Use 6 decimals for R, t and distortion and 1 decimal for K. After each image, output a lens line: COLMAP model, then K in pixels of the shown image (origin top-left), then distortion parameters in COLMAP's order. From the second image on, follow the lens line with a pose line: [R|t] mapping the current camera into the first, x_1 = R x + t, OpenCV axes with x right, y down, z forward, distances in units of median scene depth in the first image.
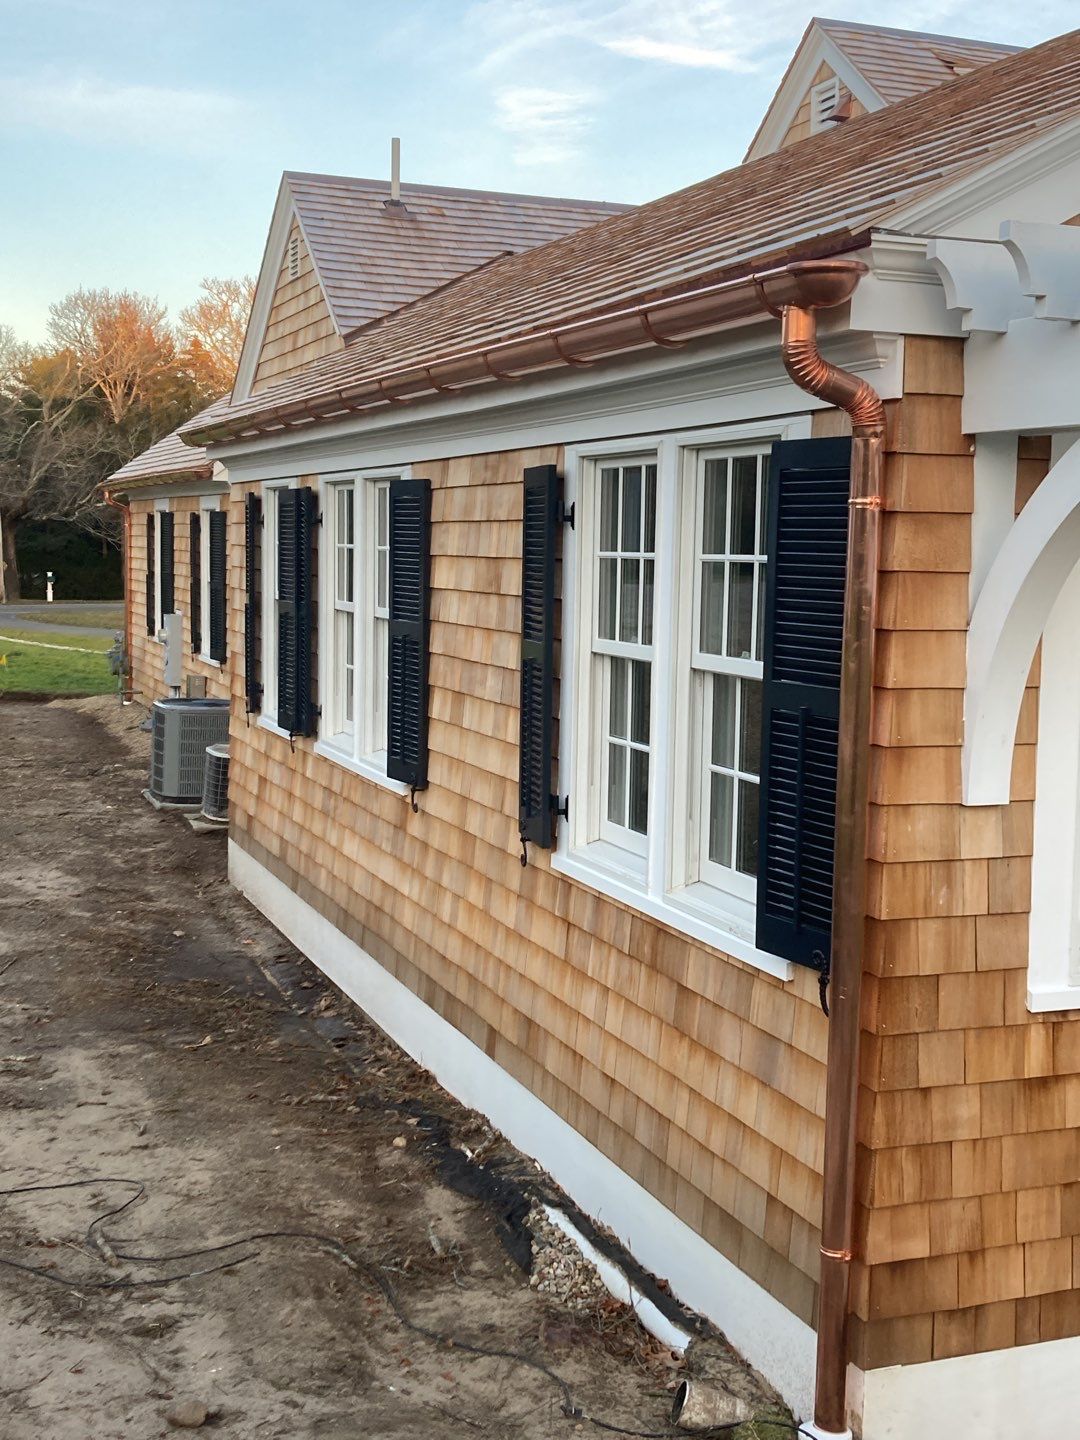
lens RADIAL K [[1781.3, 0, 539.2], [0, 1781.3, 723.7], [0, 0, 1]] dist [0.038704, 0.000000]
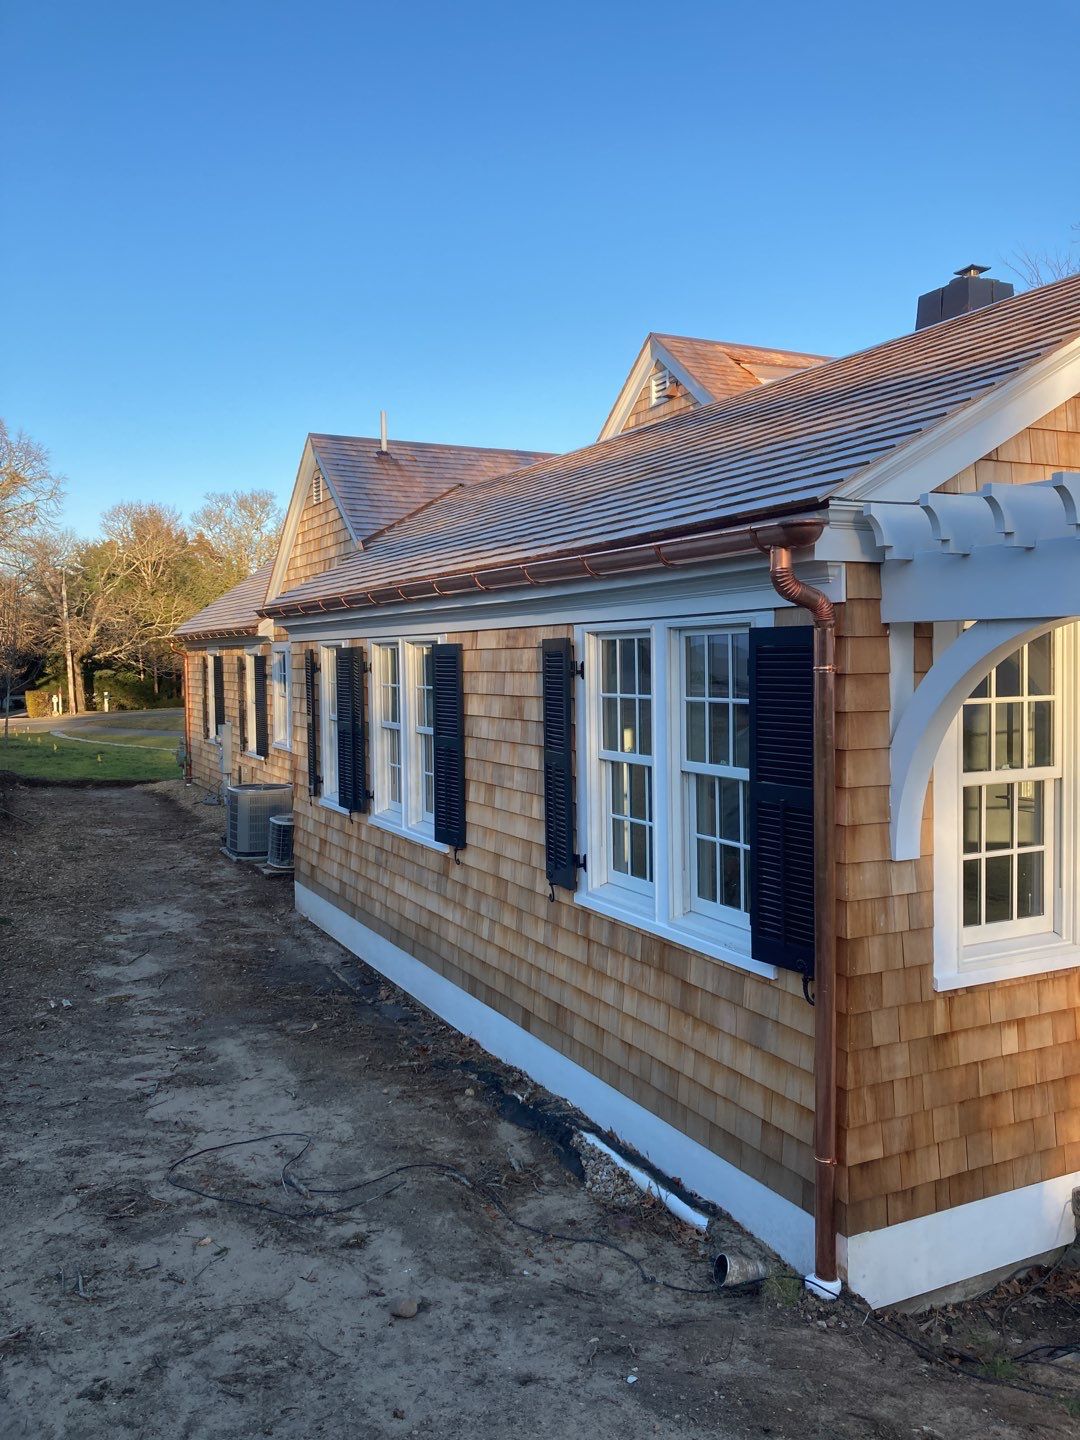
lens RADIAL K [[1177.4, 0, 540.5], [0, 1177.4, 714.2], [0, 0, 1]] dist [0.024894, -0.020727]
pose [[0.994001, -0.035545, 0.103434, -0.129928], [0.040736, 0.997991, -0.048513, -0.034021], [-0.101501, 0.052436, 0.993453, 0.005969]]
